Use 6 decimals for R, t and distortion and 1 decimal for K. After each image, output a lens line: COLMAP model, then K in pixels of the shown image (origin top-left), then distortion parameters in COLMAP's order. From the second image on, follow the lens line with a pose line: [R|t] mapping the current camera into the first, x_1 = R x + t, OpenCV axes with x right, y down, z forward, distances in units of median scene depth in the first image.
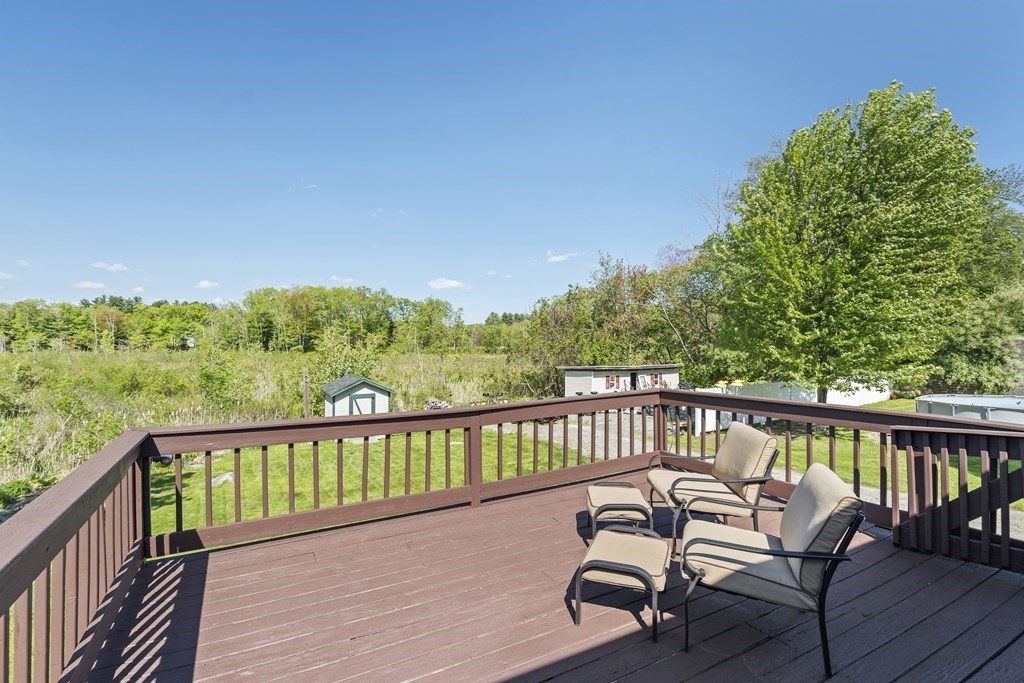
lens RADIAL K [[473.5, 0, 509.5], [0, 473.5, 339.0], [0, 0, 1]] dist [-0.001310, -0.000084]
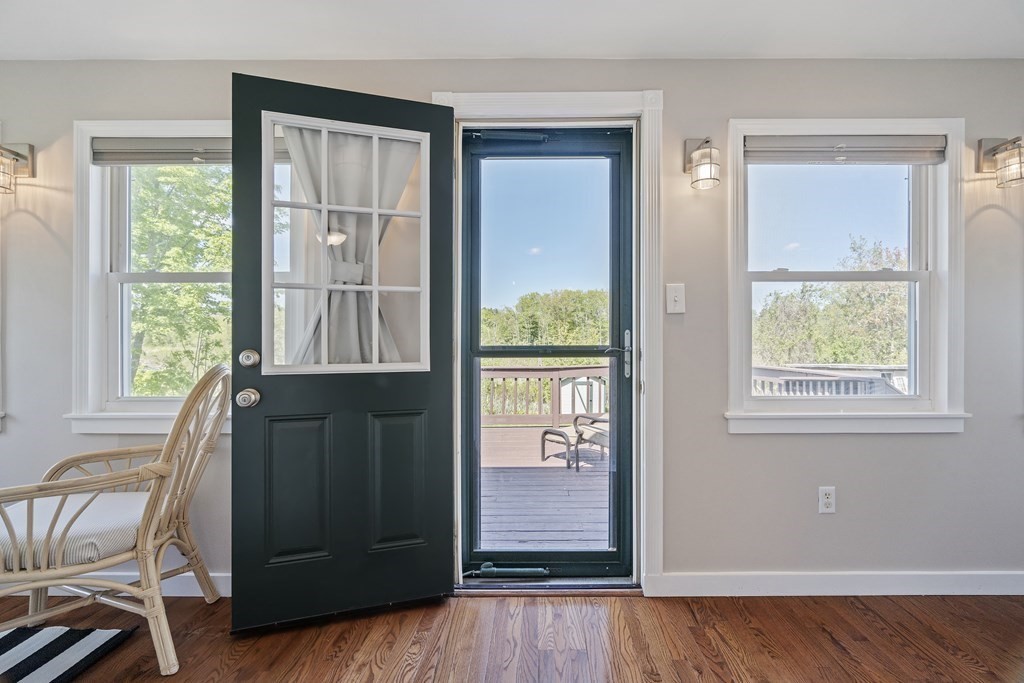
lens RADIAL K [[473.5, 0, 515.7], [0, 473.5, 340.6], [0, 0, 1]] dist [-0.001310, -0.000084]
pose [[0.865337, 0.003380, -0.501178, 0.094253], [-0.001683, 0.999991, 0.003838, 0.008392], [0.501187, -0.002478, 0.865335, -0.069716]]
